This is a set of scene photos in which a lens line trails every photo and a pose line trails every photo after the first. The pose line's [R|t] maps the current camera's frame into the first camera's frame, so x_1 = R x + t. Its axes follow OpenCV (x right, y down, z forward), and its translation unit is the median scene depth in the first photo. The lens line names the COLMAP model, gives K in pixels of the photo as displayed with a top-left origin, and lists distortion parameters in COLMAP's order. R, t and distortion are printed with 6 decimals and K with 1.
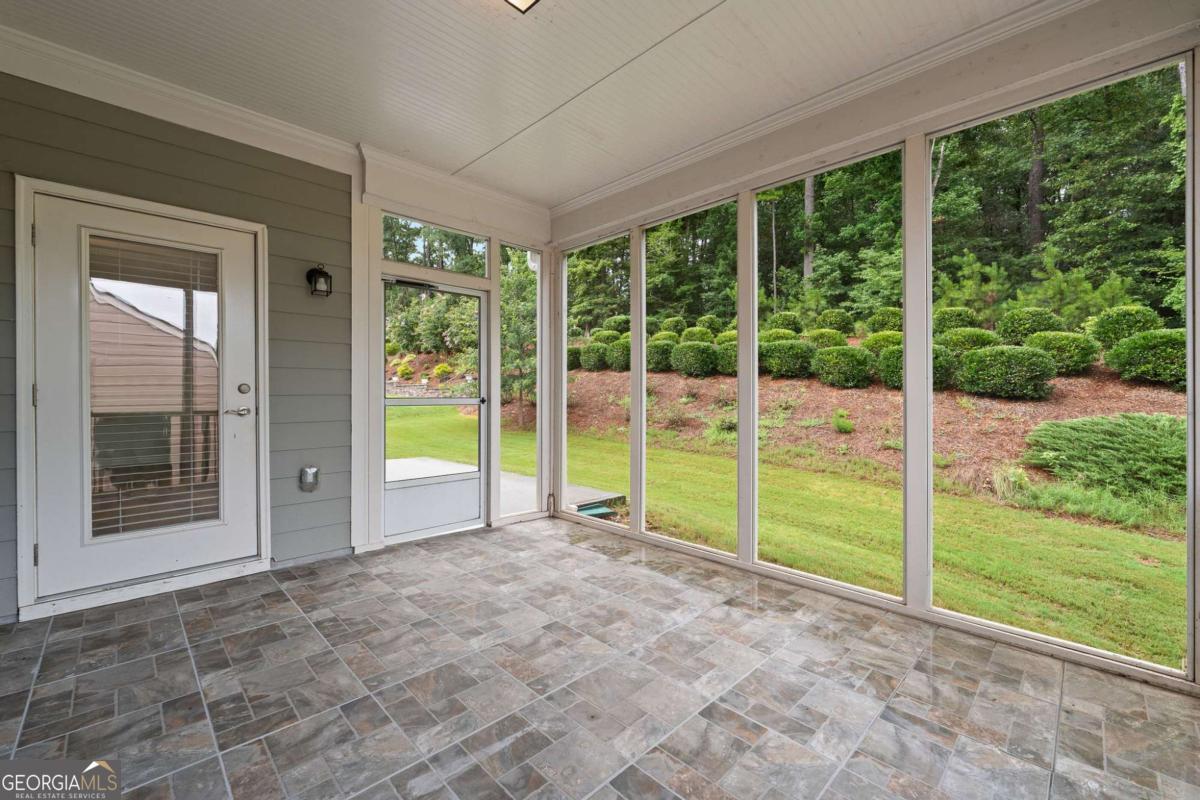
lens RADIAL K [[491.1, 0, 598.6], [0, 491.1, 396.7], [0, 0, 1]] dist [-0.003381, -0.001025]
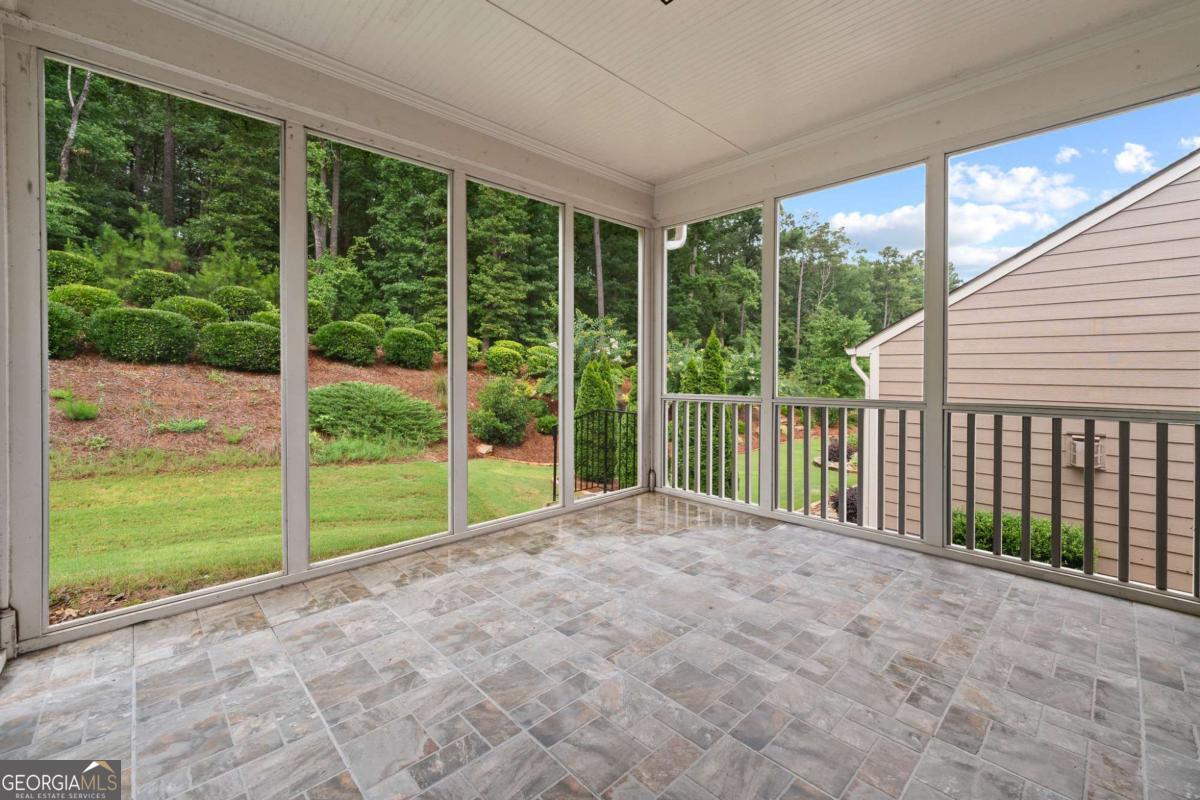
lens RADIAL K [[491.1, 0, 618.6], [0, 491.1, 374.2], [0, 0, 1]] dist [-0.003381, -0.001025]
pose [[-0.002185, -0.012728, 0.999917, -0.849876], [0.002118, 0.999917, 0.012732, -0.009573], [-0.999995, 0.002145, -0.002157, 0.781001]]
